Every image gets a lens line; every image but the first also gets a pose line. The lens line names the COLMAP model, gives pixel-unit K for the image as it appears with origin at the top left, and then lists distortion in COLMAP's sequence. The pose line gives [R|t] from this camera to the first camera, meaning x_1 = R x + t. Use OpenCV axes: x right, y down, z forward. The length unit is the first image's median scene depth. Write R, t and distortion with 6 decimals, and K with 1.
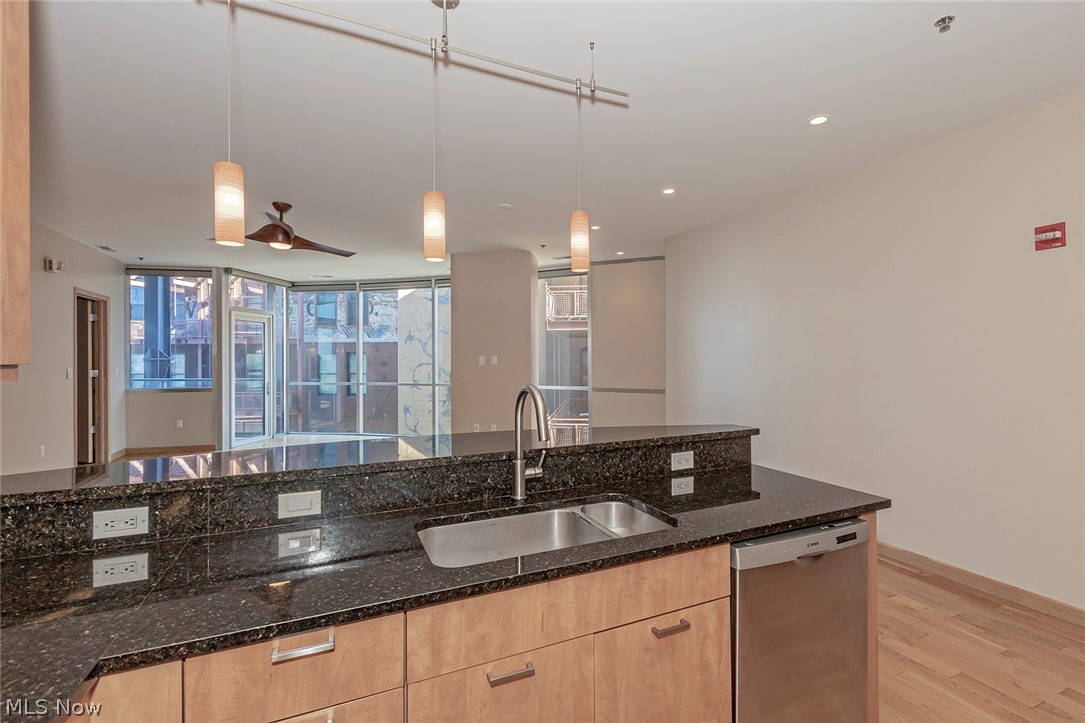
lens RADIAL K [[505.7, 0, 539.8], [0, 505.7, 355.7], [0, 0, 1]] dist [0.007251, -0.004848]
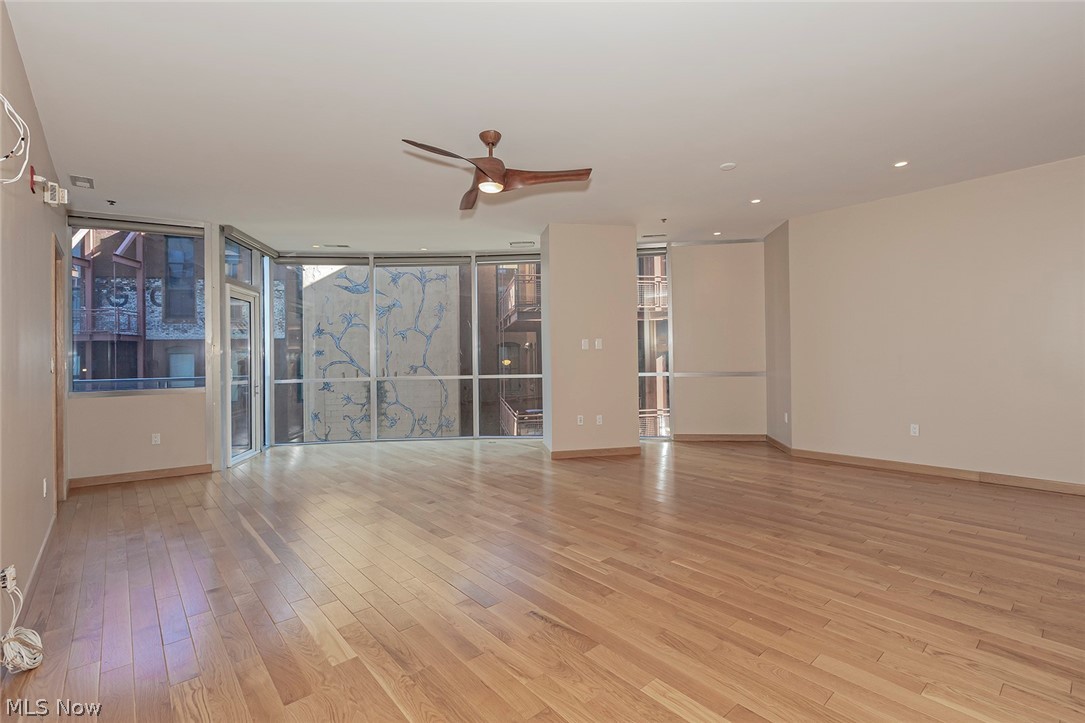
lens RADIAL K [[505.7, 0, 534.3], [0, 505.7, 355.8], [0, 0, 1]] dist [0.007251, -0.004848]
pose [[0.947587, -0.014735, 0.319157, -0.365215], [0.015285, 0.999883, 0.000782, 0.020832], [-0.319131, 0.004137, 0.947702, 0.132316]]
